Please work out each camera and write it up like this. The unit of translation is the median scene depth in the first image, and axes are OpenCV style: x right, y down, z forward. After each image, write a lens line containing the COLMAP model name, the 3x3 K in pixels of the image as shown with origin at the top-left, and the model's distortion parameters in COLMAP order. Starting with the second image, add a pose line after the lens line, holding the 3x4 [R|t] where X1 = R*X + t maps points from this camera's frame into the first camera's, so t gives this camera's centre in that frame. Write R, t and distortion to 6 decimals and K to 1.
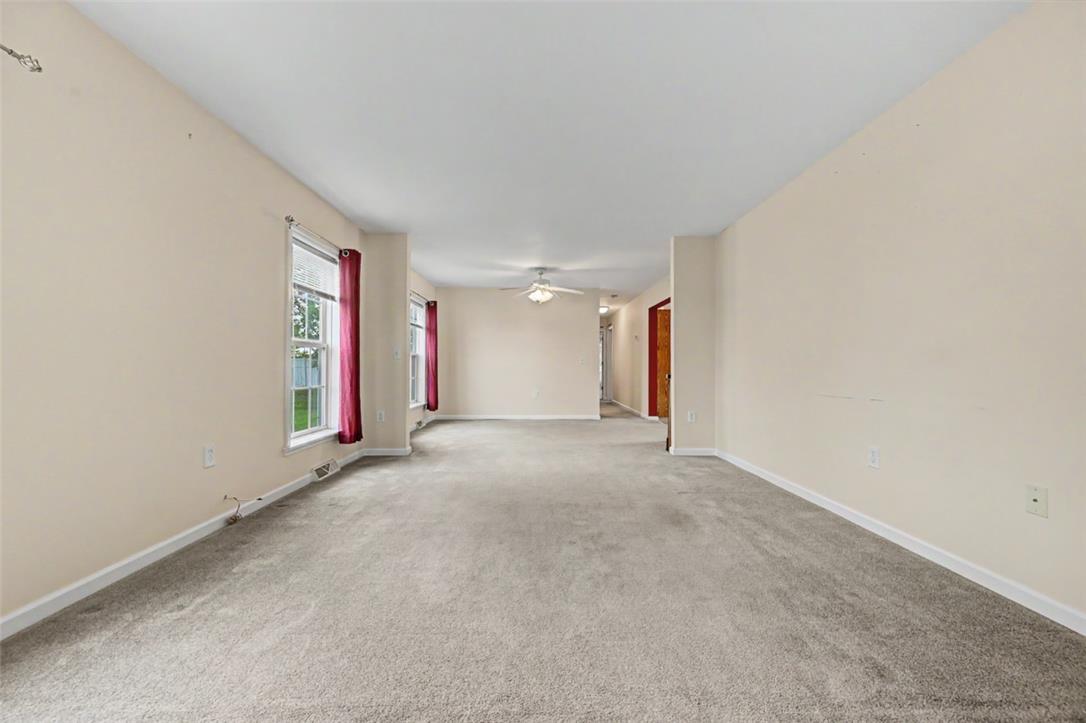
lens RADIAL K [[428.9, 0, 553.3], [0, 428.9, 360.3], [0, 0, 1]] dist [0.000955, 0.000270]
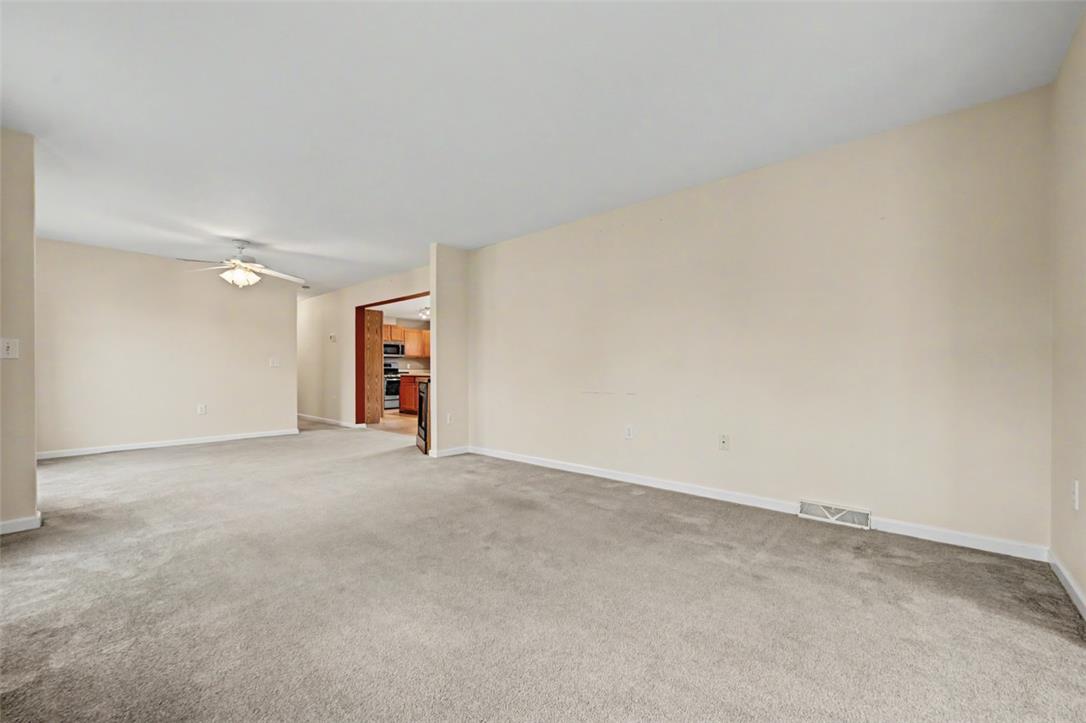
lens RADIAL K [[428.9, 0, 557.5], [0, 428.9, 372.7], [0, 0, 1]] dist [0.000955, 0.000270]
pose [[0.670462, -0.004075, 0.741933, -0.281973], [-0.012306, 0.999786, 0.016612, -0.001846], [-0.741842, -0.020268, 0.670268, 0.100442]]
